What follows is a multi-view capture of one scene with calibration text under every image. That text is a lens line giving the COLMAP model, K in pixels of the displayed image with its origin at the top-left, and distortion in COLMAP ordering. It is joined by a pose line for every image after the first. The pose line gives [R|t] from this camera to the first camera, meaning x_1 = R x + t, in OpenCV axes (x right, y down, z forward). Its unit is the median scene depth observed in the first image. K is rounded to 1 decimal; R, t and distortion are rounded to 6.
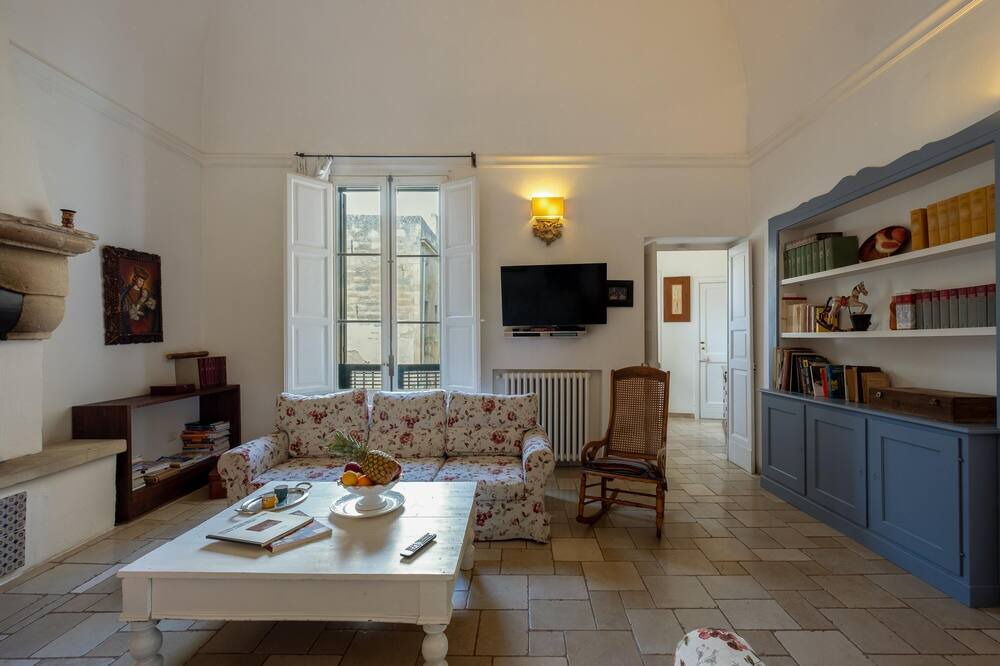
lens RADIAL K [[437.5, 0, 513.9], [0, 437.5, 335.7], [0, 0, 1]] dist [-0.002965, -0.000399]
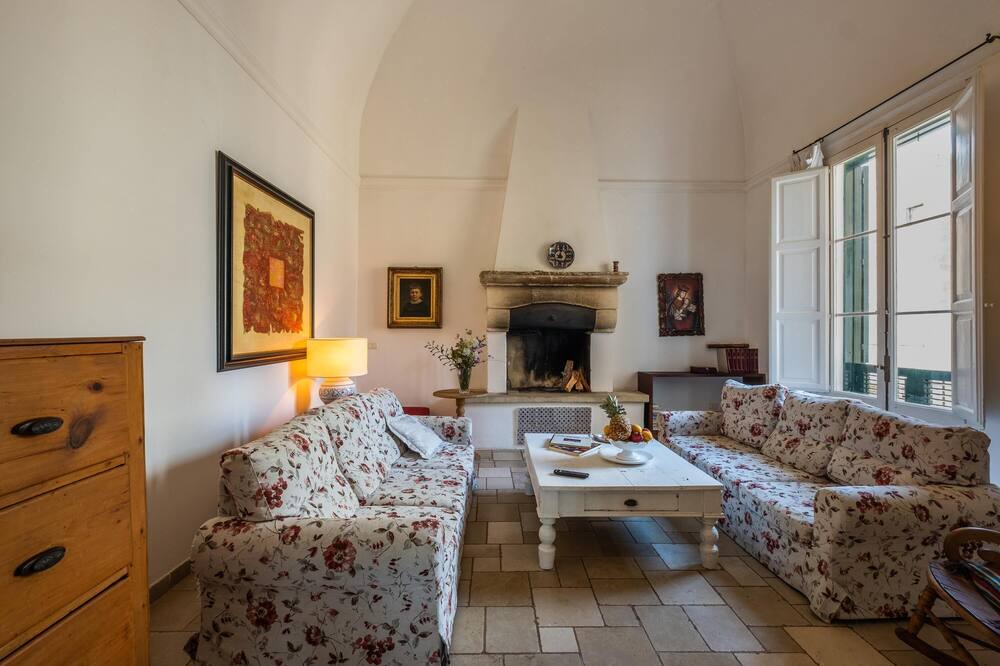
lens RADIAL K [[437.5, 0, 505.1], [0, 437.5, 329.6], [0, 0, 1]] dist [-0.002965, -0.000399]
pose [[0.031368, -0.005347, -0.999494, 0.628644], [-0.004953, 0.999973, -0.005505, 0.007540], [0.999496, 0.005123, 0.031341, 0.377569]]
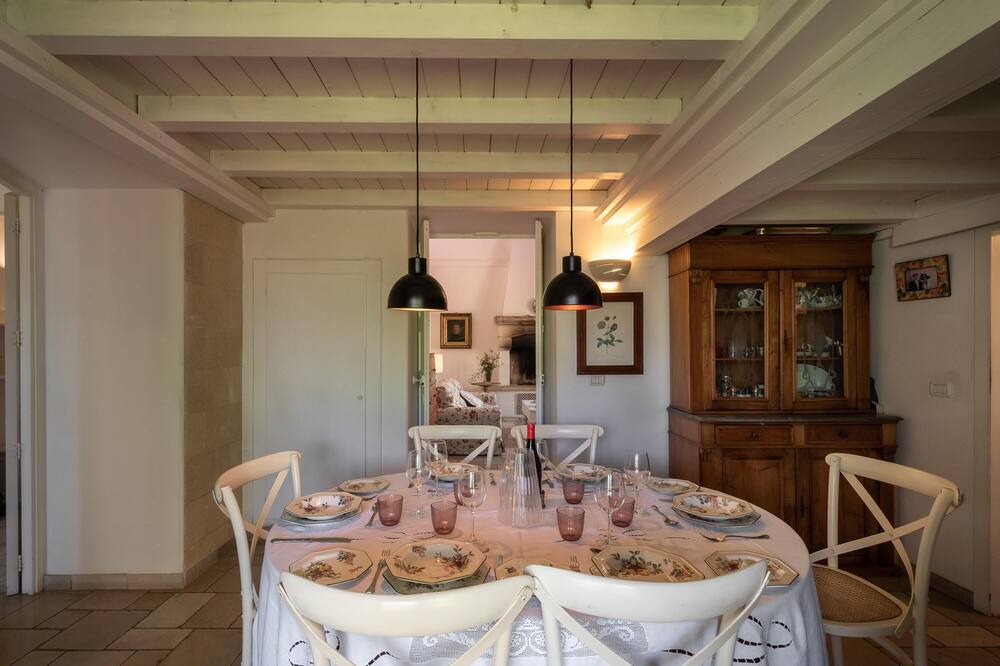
lens RADIAL K [[437.5, 0, 484.0], [0, 437.5, 343.8], [0, 0, 1]] dist [-0.002965, -0.000399]
pose [[0.012441, -0.014645, -0.999815, 1.708950], [0.001702, 0.999892, -0.014625, 0.005955], [0.999921, -0.001520, 0.012464, 0.247218]]
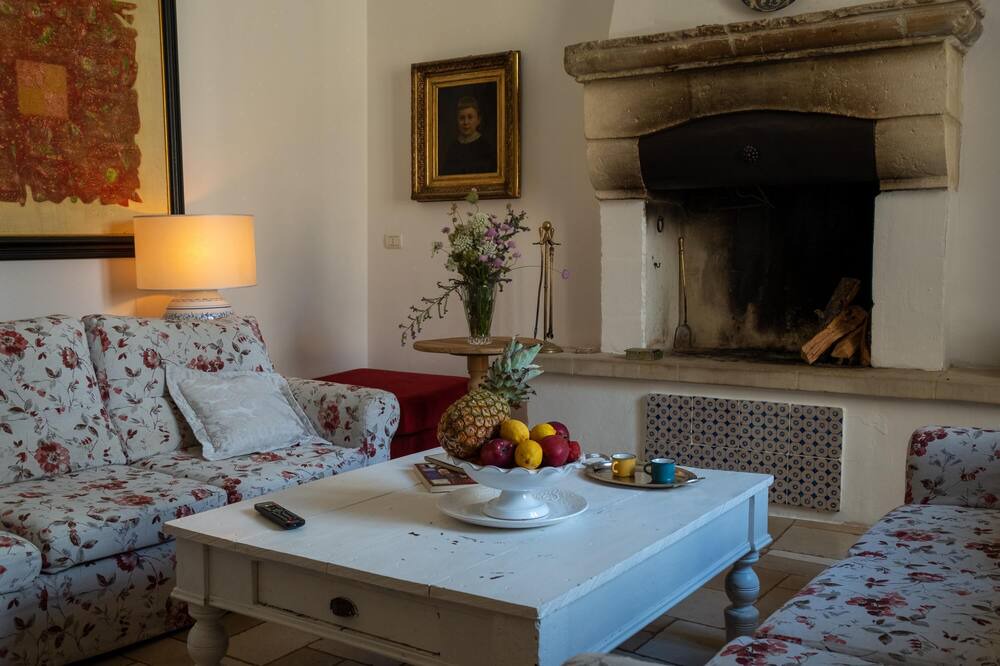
lens RADIAL K [[1017.2, 0, 497.0], [0, 1017.2, 336.2], [0, 0, 1]] dist [0.001605, 0.000000]
pose [[-0.561181, 0.076489, -0.824151, 0.367830], [0.007000, 0.996124, 0.087683, 0.067498], [0.827664, 0.043437, -0.559541, 1.022642]]
